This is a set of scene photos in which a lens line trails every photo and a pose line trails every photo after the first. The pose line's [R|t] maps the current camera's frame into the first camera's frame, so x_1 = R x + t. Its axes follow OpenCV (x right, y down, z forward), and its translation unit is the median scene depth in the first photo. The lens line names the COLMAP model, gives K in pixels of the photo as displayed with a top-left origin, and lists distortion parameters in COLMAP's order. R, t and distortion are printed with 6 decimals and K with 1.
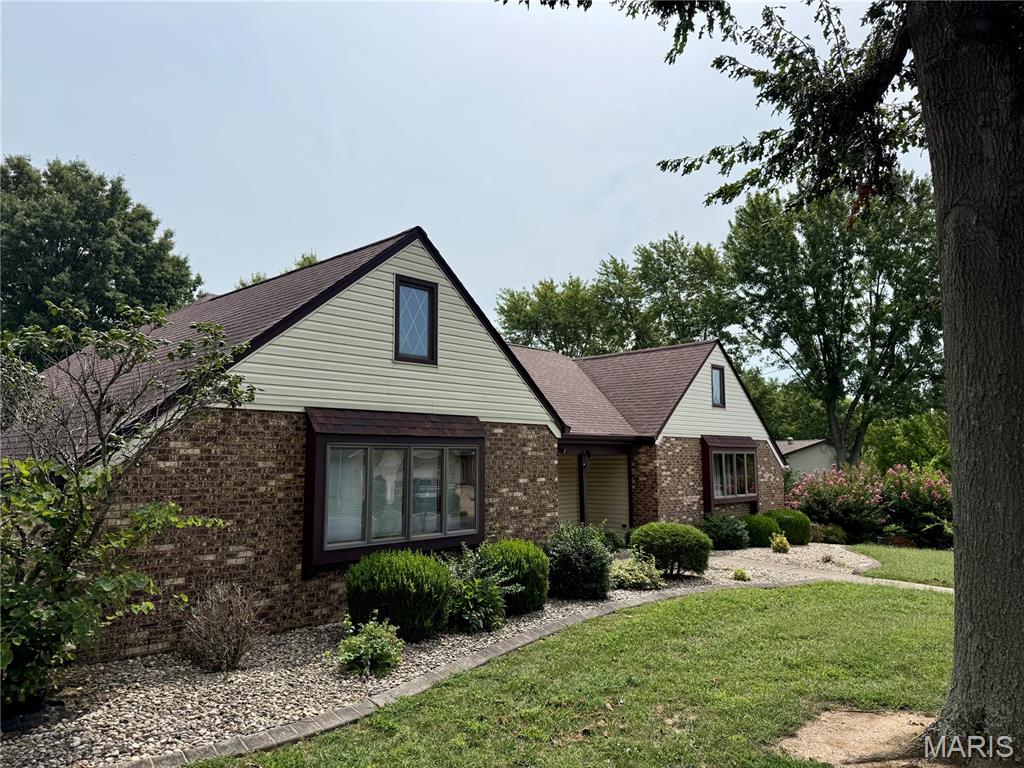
lens RADIAL K [[711.3, 0, 512.0], [0, 711.3, 384.0], [0, 0, 1]] dist [0.167890, -0.278123]
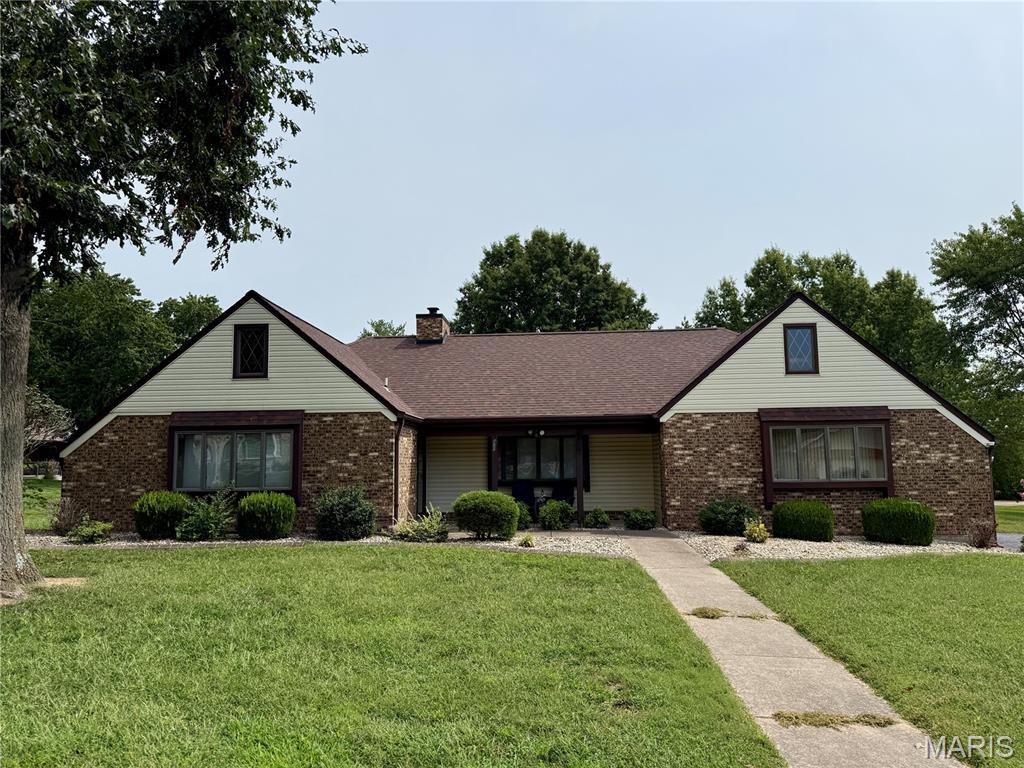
lens RADIAL K [[711.3, 0, 512.0], [0, 711.3, 384.0], [0, 0, 1]] dist [0.167890, -0.278123]
pose [[0.647195, -0.088159, -0.757210, 1.227374], [0.089324, 0.995218, -0.039524, 0.082349], [0.757073, -0.042058, 0.651975, 0.347749]]
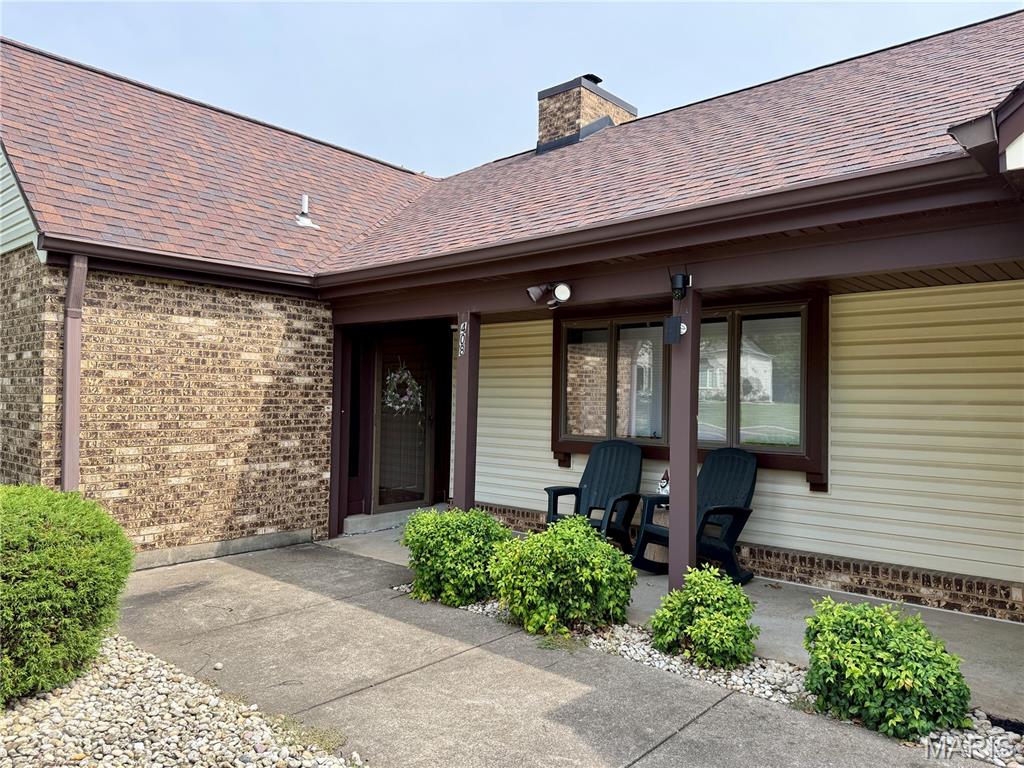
lens RADIAL K [[711.3, 0, 512.0], [0, 711.3, 384.0], [0, 0, 1]] dist [0.167890, -0.278123]
pose [[0.031855, -0.015564, -0.999371, 0.561366], [0.089163, 0.995936, -0.012669, 0.193490], [0.995508, -0.088703, 0.033113, 1.335696]]
